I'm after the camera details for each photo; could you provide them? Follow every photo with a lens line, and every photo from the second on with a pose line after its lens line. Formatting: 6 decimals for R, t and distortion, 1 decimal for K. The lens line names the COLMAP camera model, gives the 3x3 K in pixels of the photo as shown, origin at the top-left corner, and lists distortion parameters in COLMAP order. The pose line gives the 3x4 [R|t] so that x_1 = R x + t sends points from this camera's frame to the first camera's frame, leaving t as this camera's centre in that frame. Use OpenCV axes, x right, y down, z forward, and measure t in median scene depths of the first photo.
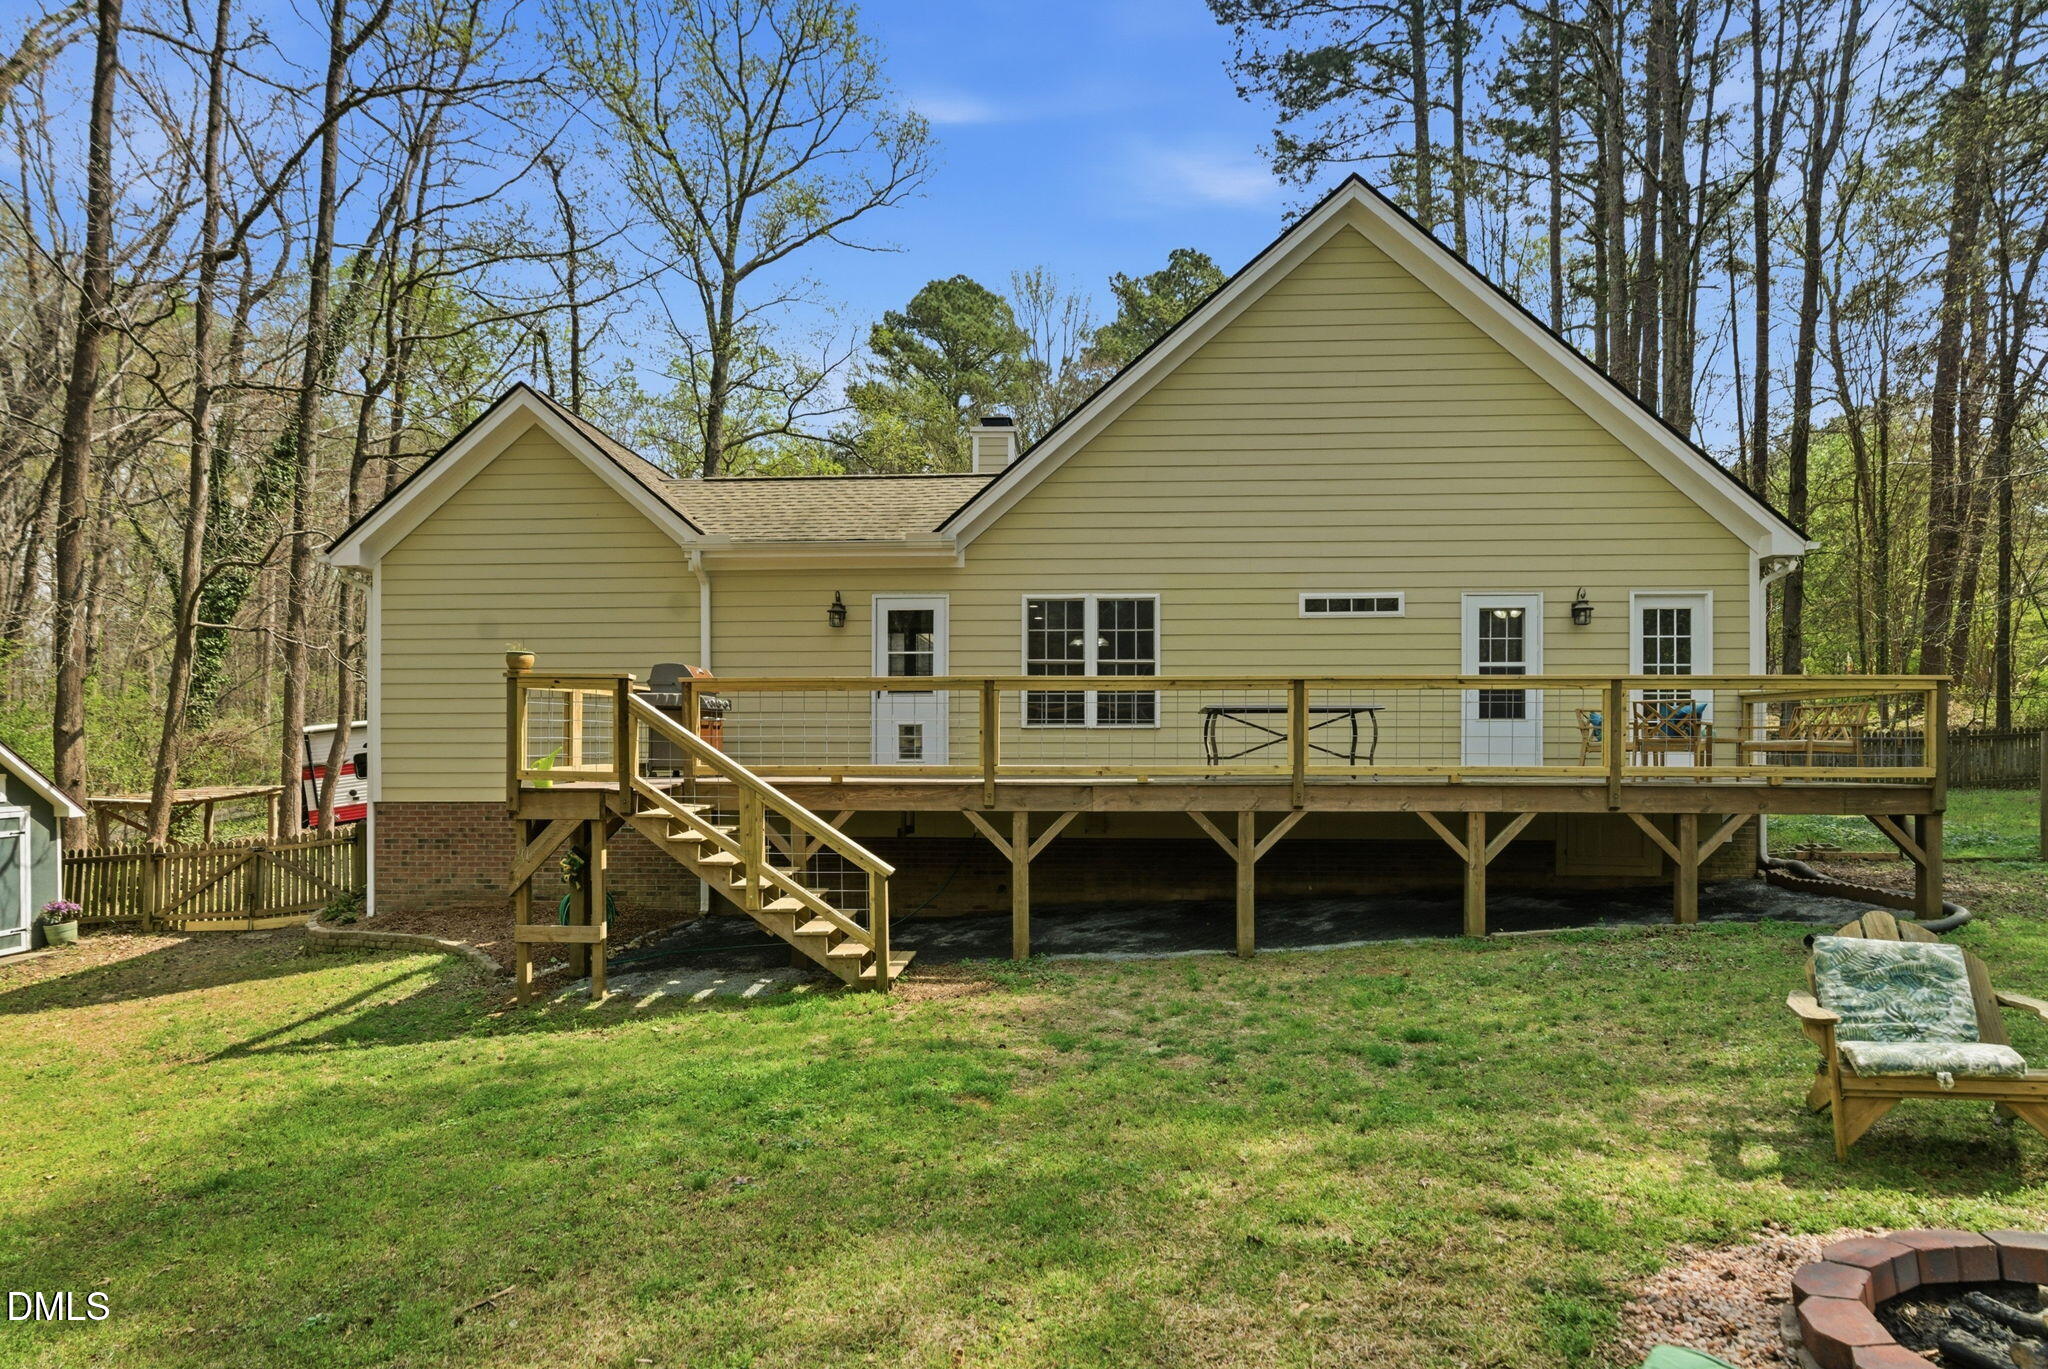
lens RADIAL K [[1703.6, 0, 1024.3], [0, 1703.6, 694.5], [0, 0, 1]] dist [0.014933, -0.020321]
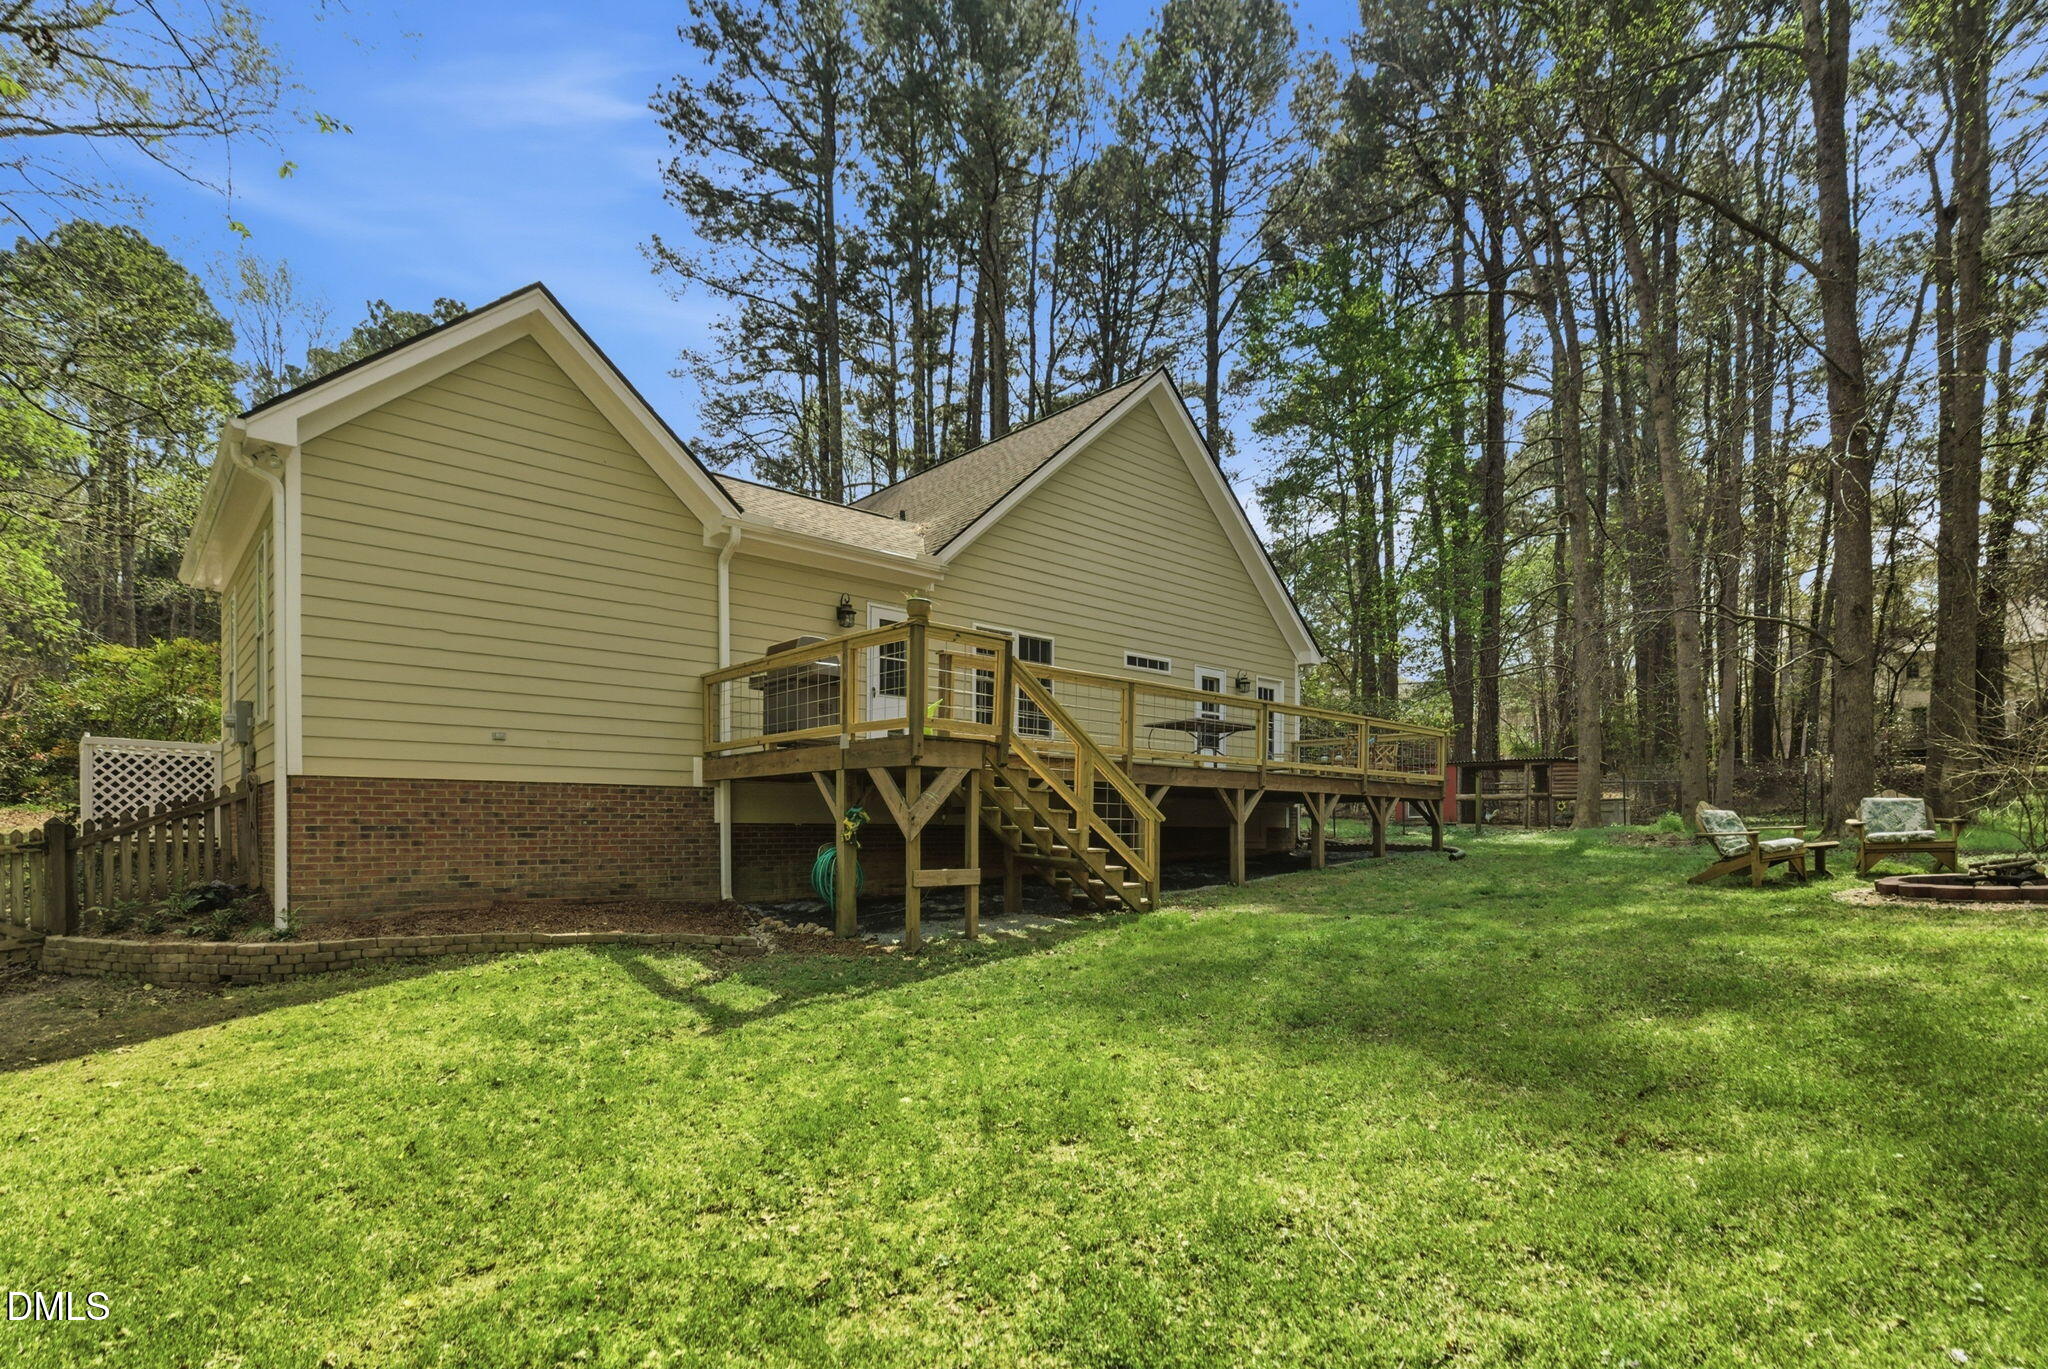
lens RADIAL K [[1703.6, 0, 1024.3], [0, 1703.6, 694.5], [0, 0, 1]] dist [0.014933, -0.020321]
pose [[0.397285, 0.109440, 0.911146, -1.212326], [-0.012646, 0.993422, -0.113808, 0.146011], [-0.917608, 0.033692, 0.396056, 0.529364]]
